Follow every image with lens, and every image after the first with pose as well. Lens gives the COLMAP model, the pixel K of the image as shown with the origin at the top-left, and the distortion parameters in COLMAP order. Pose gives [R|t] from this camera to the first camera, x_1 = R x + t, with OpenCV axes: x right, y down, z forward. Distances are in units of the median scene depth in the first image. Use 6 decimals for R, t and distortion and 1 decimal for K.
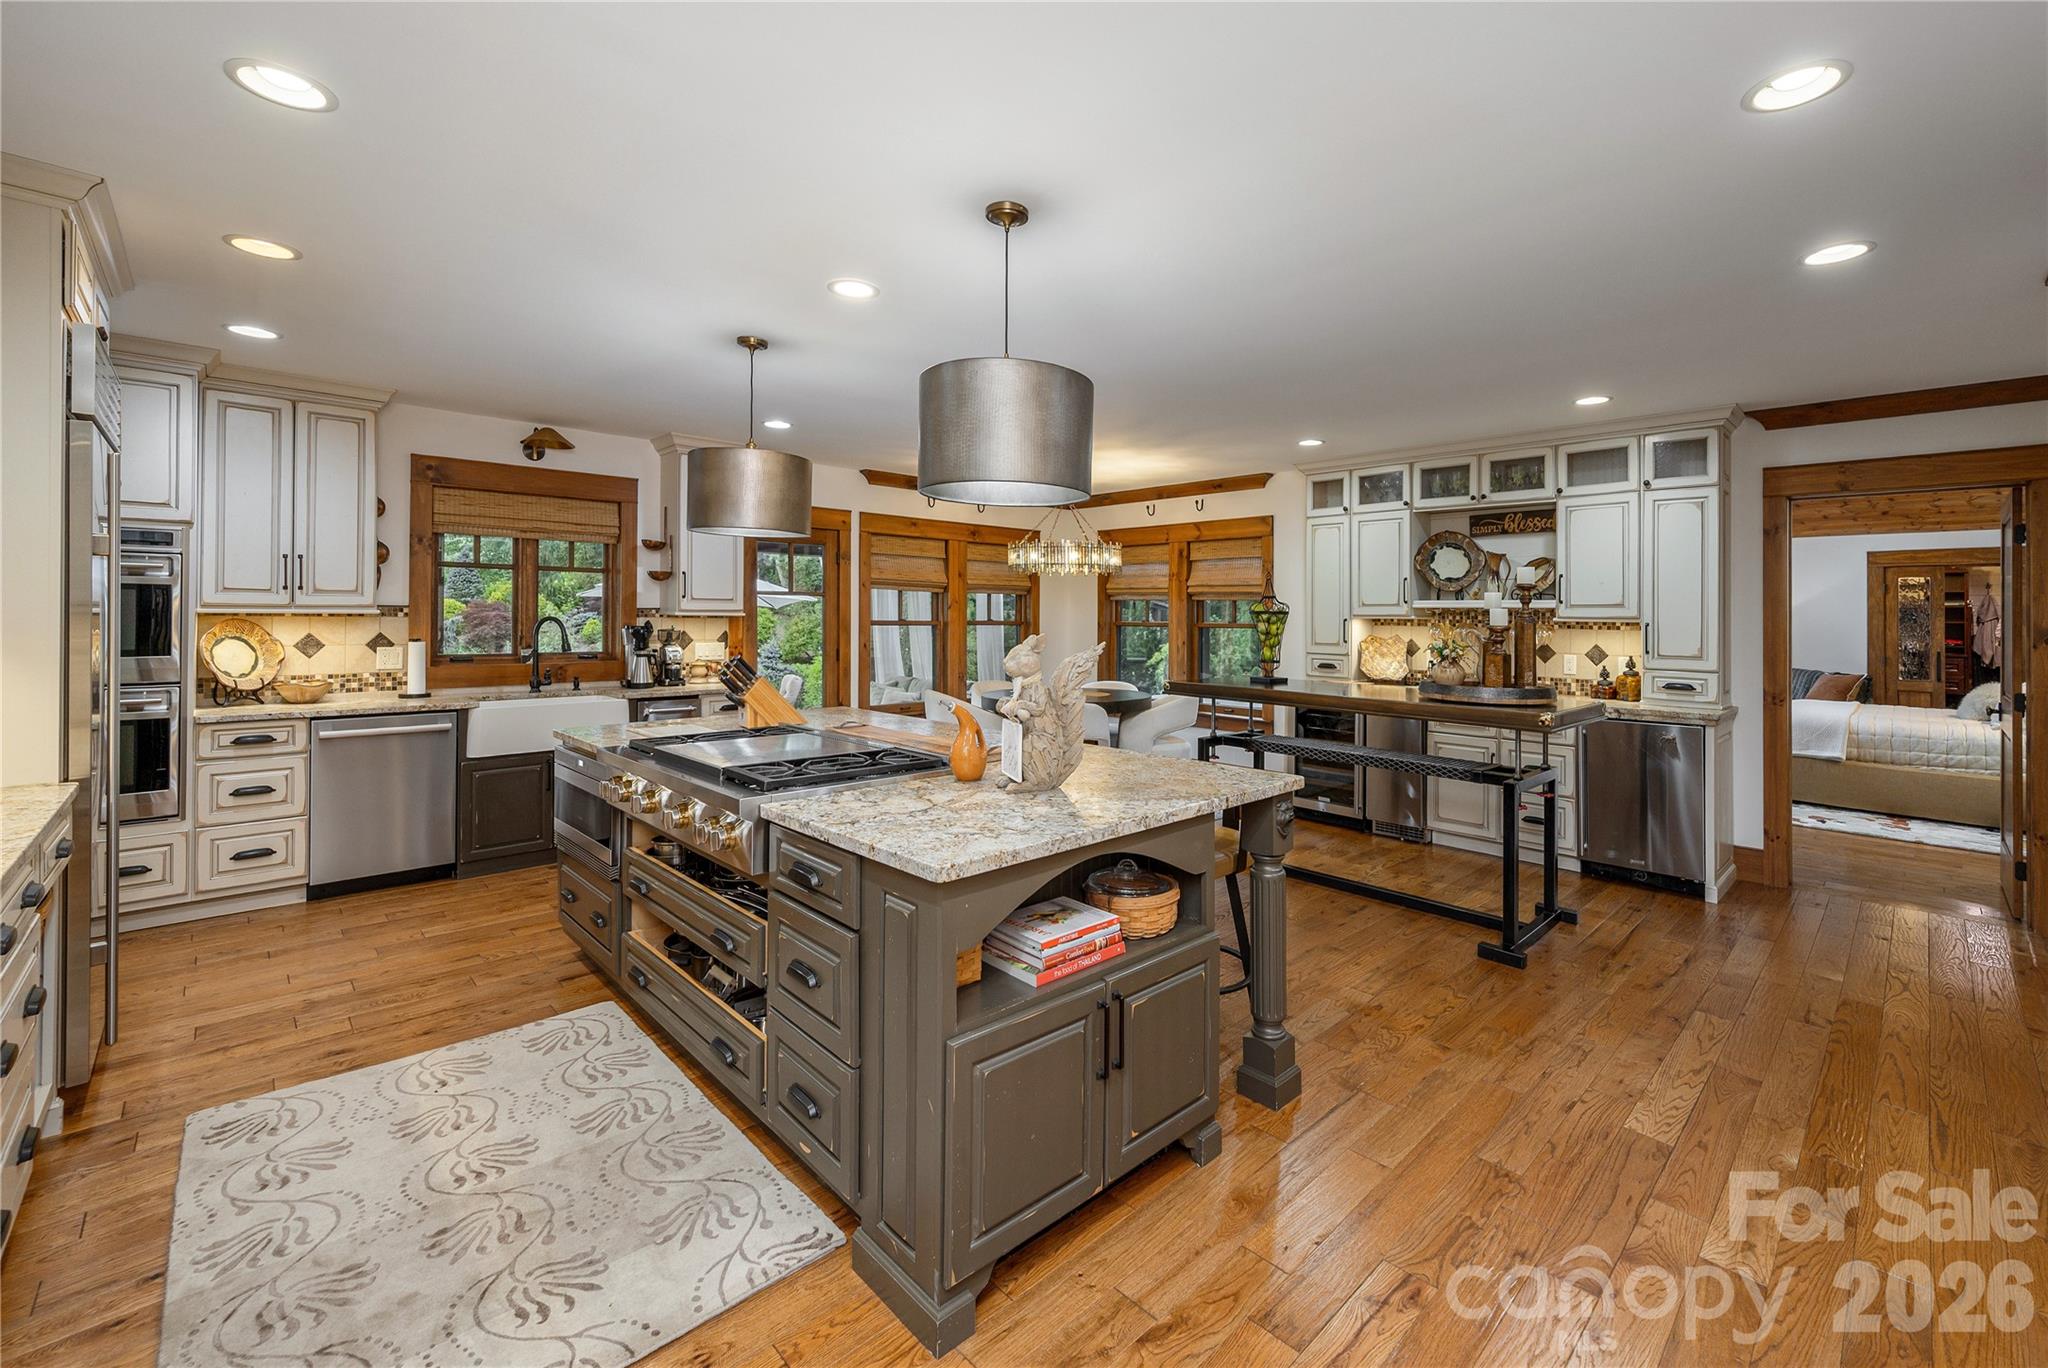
lens RADIAL K [[850.8, 0, 1026.0], [0, 850.8, 613.2], [0, 0, 1]] dist [0.001419, 0.000191]
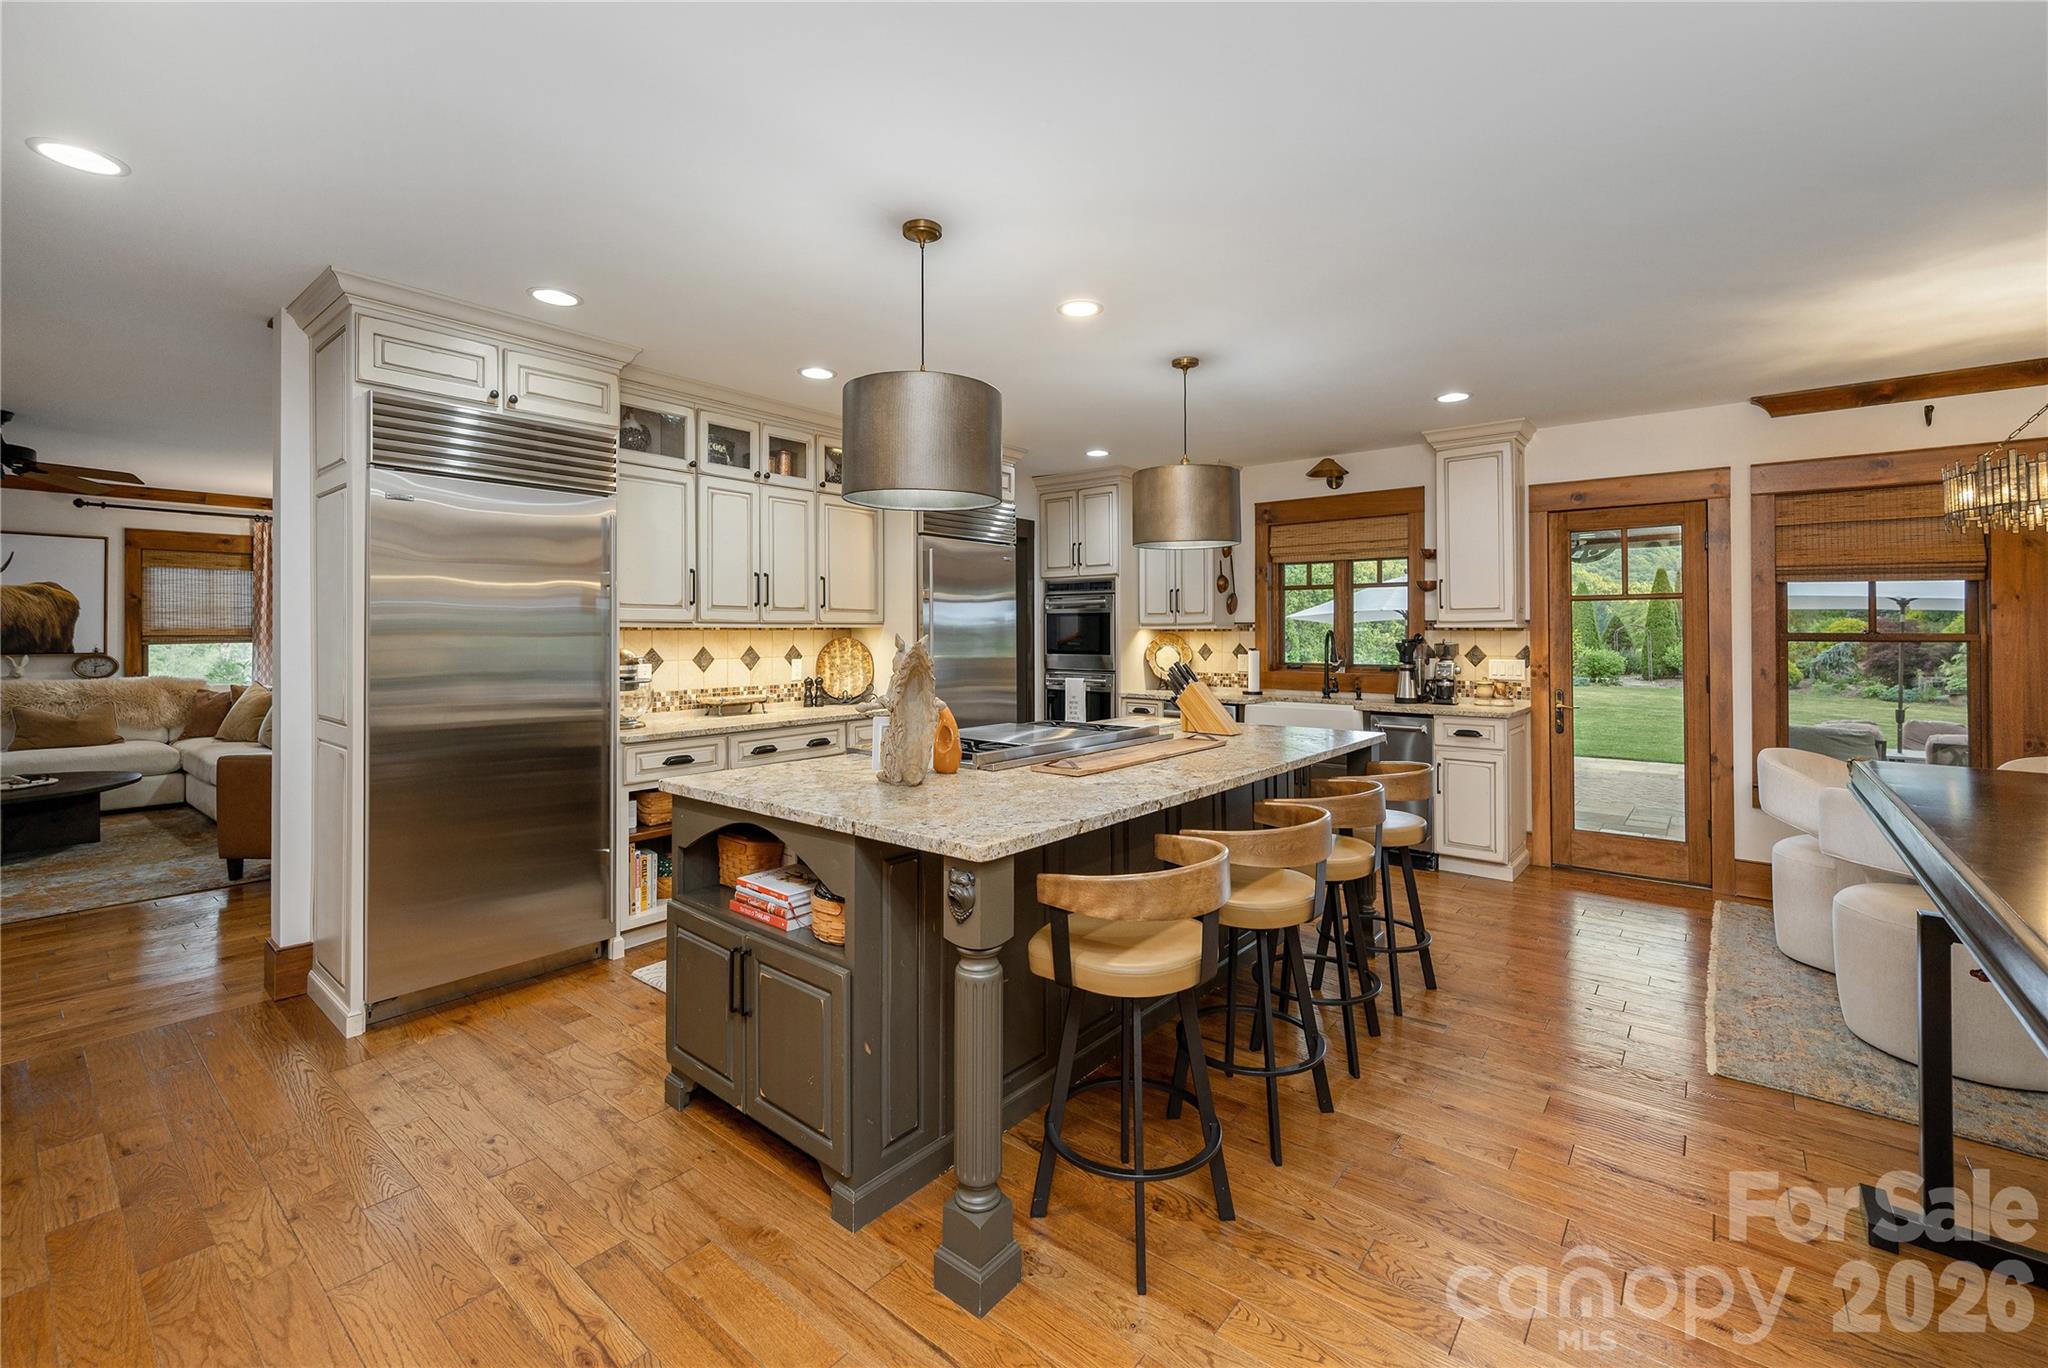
lens RADIAL K [[865.6, 0, 1024.0], [0, 865.6, 634.7], [0, 0, 1]] dist [0.001172, 0.000100]
pose [[0.126043, -0.006855, -0.992001, 0.520488], [0.004397, 0.999970, -0.006351, 0.016089], [0.992015, -0.003561, 0.126070, 0.492012]]
